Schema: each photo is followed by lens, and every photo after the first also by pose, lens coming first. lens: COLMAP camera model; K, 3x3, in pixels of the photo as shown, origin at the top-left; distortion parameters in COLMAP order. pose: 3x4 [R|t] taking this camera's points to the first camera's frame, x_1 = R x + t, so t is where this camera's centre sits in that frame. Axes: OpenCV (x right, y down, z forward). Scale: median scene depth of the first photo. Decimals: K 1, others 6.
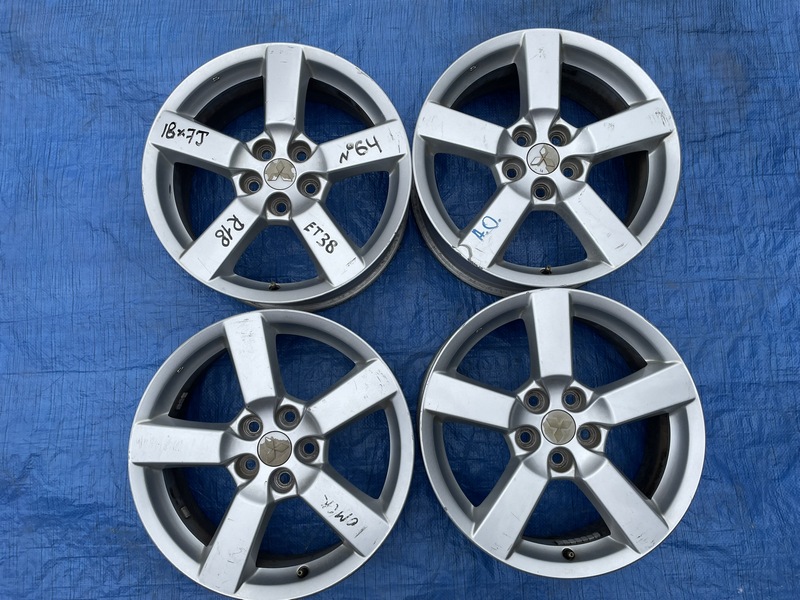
lens RADIAL K [[640.7, 0, 398.2], [0, 640.7, 295.8], [0, 0, 1]] dist [0.015921, -0.021177]
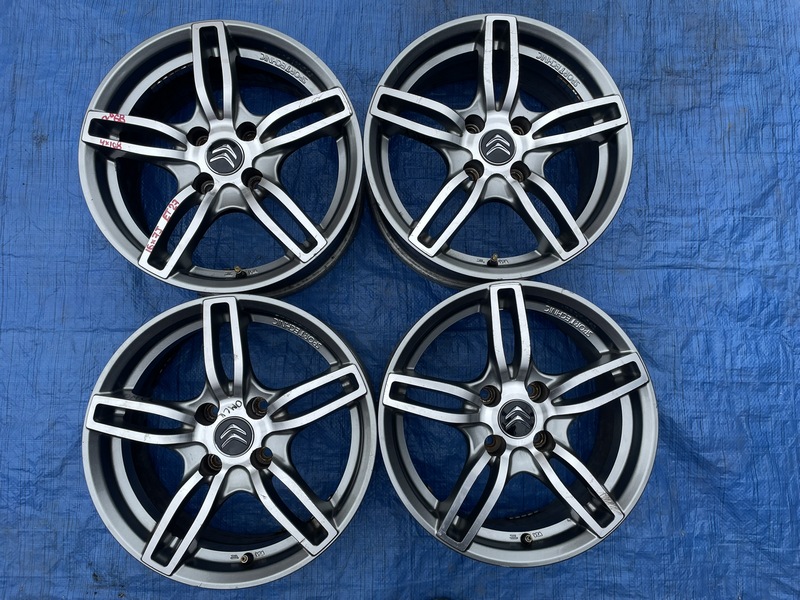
lens RADIAL K [[640.7, 0, 391.3], [0, 640.7, 299.9], [0, 0, 1]] dist [0.015921, -0.021177]
pose [[0.991786, 0.064944, 0.110196, 0.002493], [-0.068032, 0.997382, 0.024493, 0.025771], [-0.108317, -0.031788, 0.993608, 0.138555]]
